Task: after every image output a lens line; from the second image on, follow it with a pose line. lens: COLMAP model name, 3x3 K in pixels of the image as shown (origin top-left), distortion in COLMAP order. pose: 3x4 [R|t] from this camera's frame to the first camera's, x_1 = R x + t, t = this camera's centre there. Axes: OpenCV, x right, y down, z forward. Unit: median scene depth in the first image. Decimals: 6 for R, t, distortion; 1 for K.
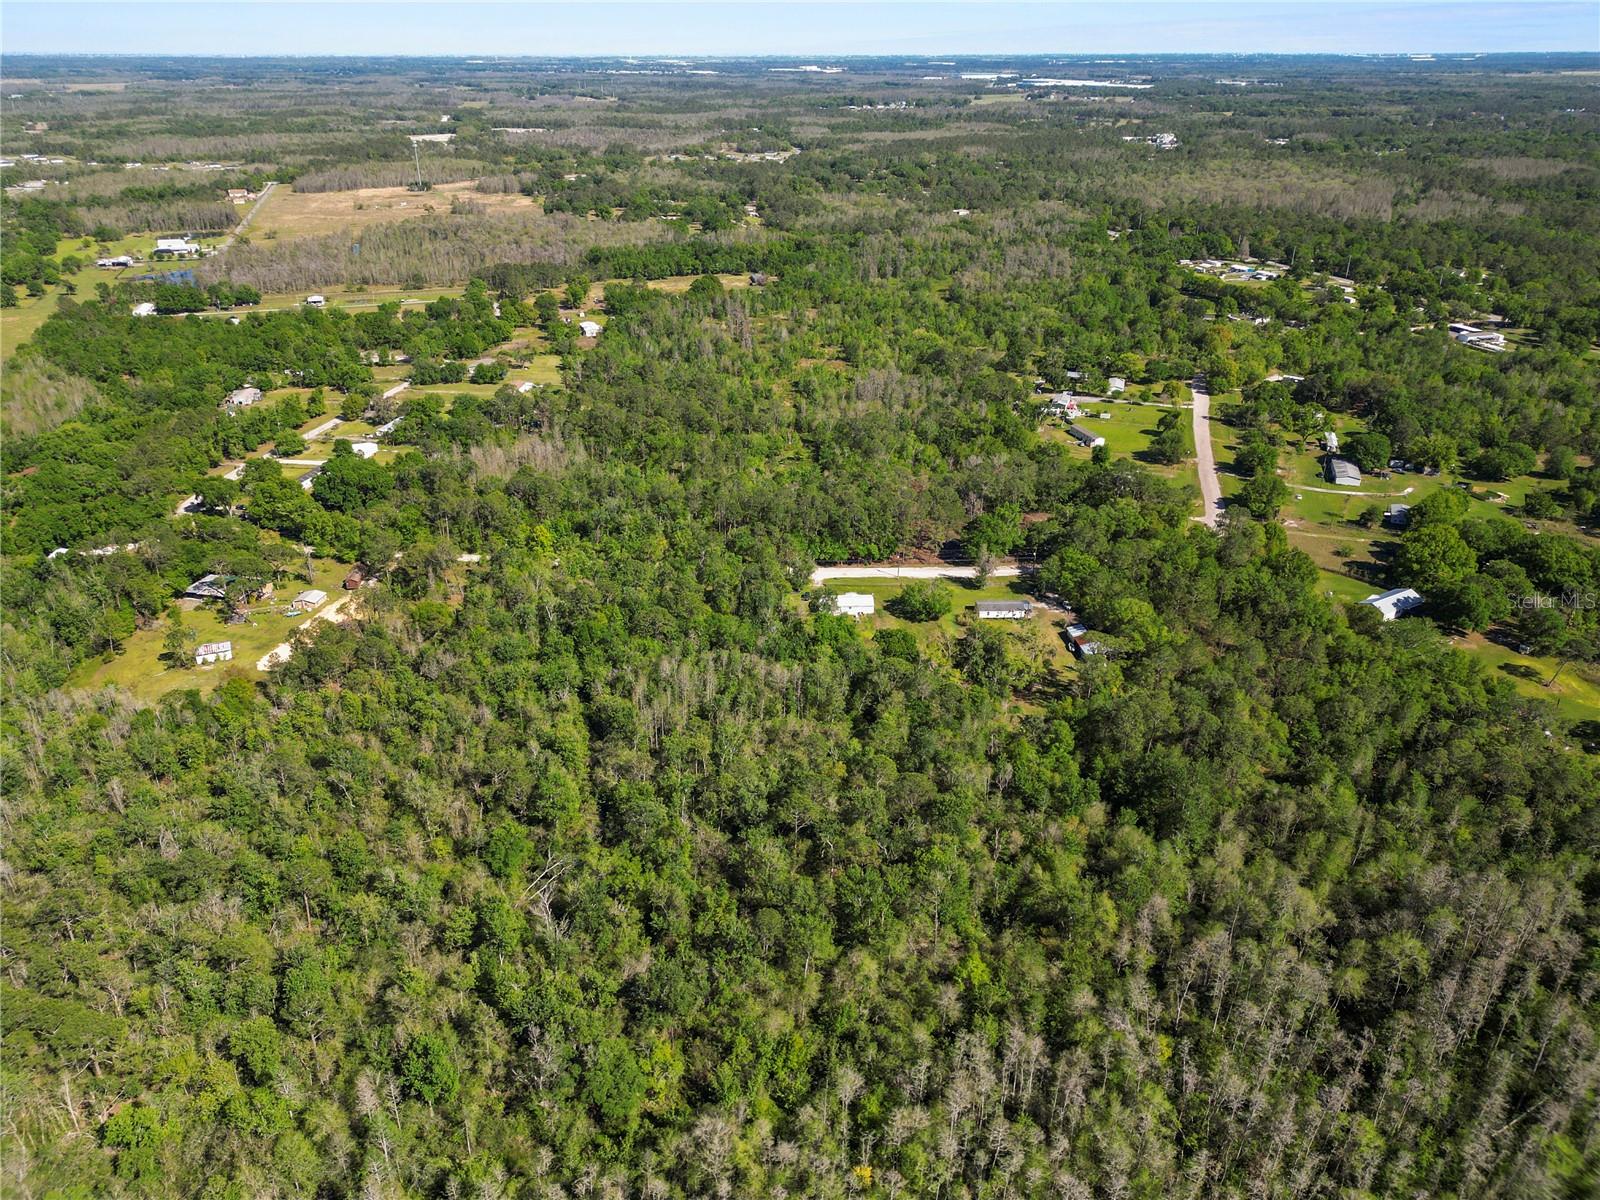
lens RADIAL K [[1120.1, 0, 800.0], [0, 1120.1, 600.0], [0, 0, 1]] dist [0.104283, -0.270458]
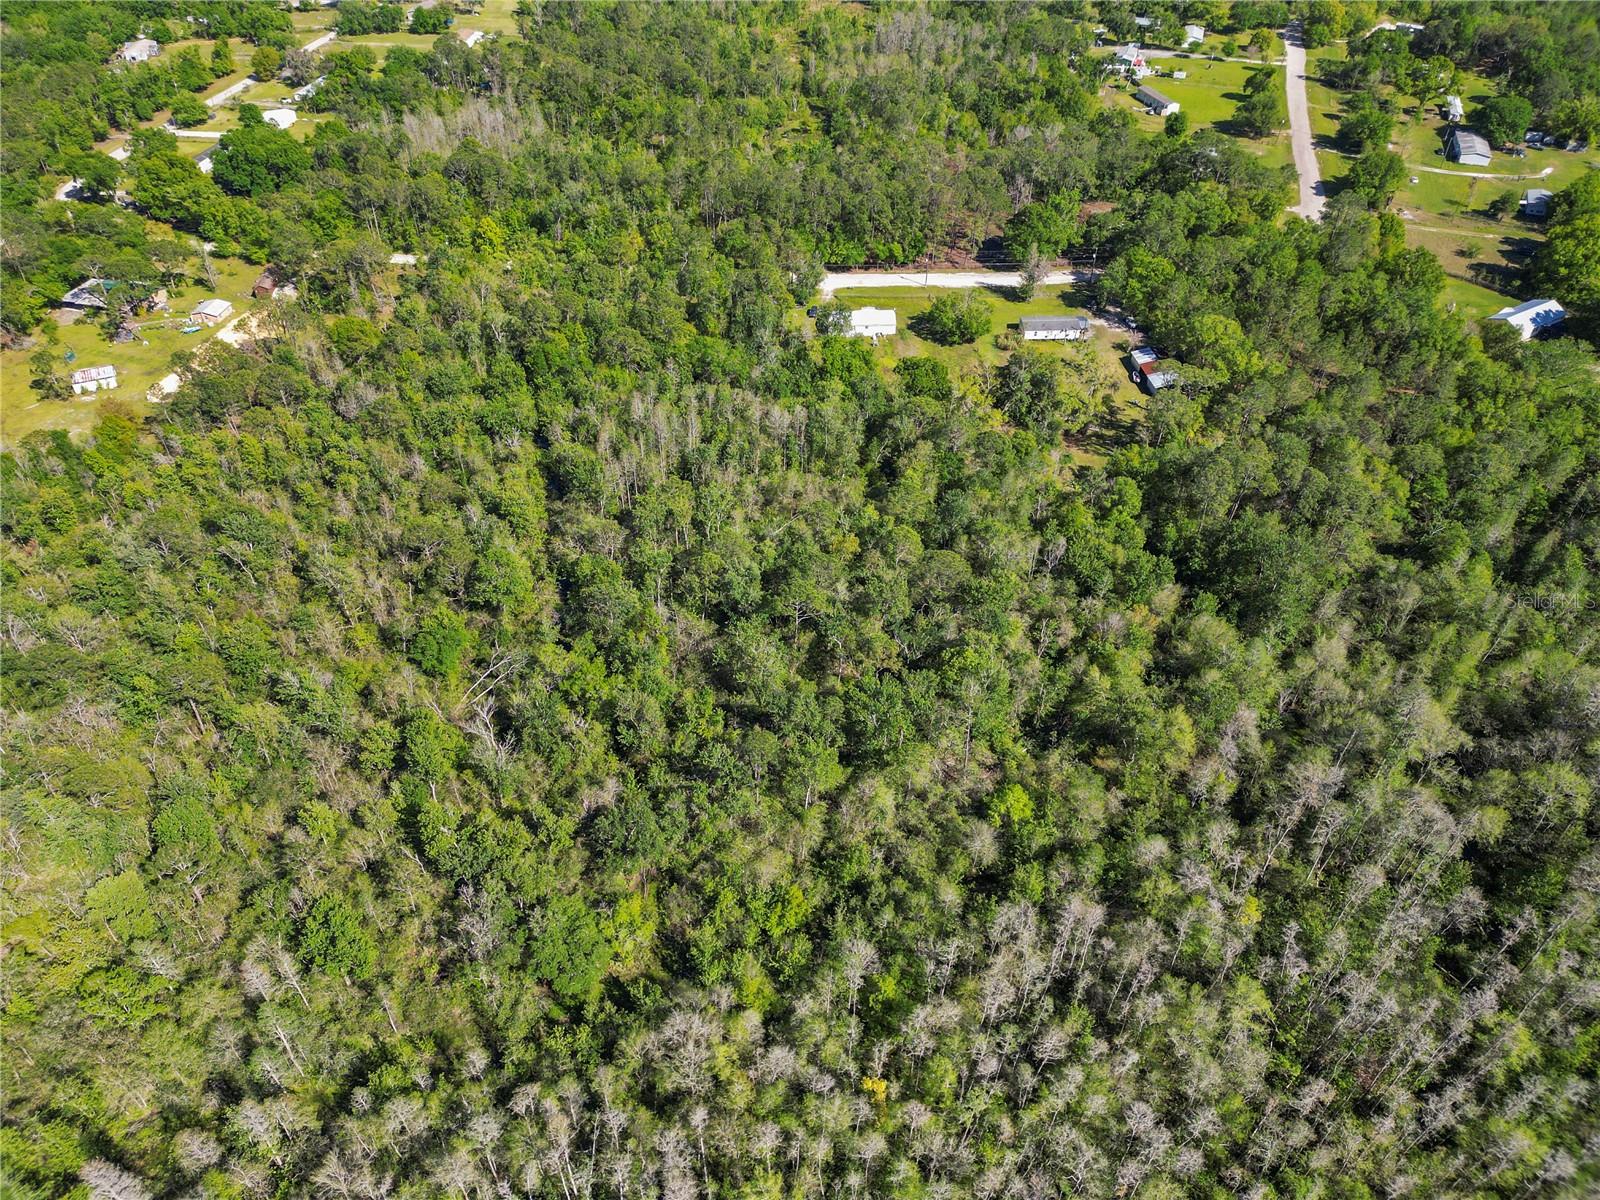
lens RADIAL K [[1113.2, 0, 800.0], [0, 1113.2, 600.0], [0, 0, 1]] dist [0.064094, -0.072813]
pose [[0.999956, 0.003857, -0.008568, 0.004582], [-0.001471, 0.964867, 0.262733, -0.016862], [0.009281, -0.262709, 0.964830, 0.182533]]
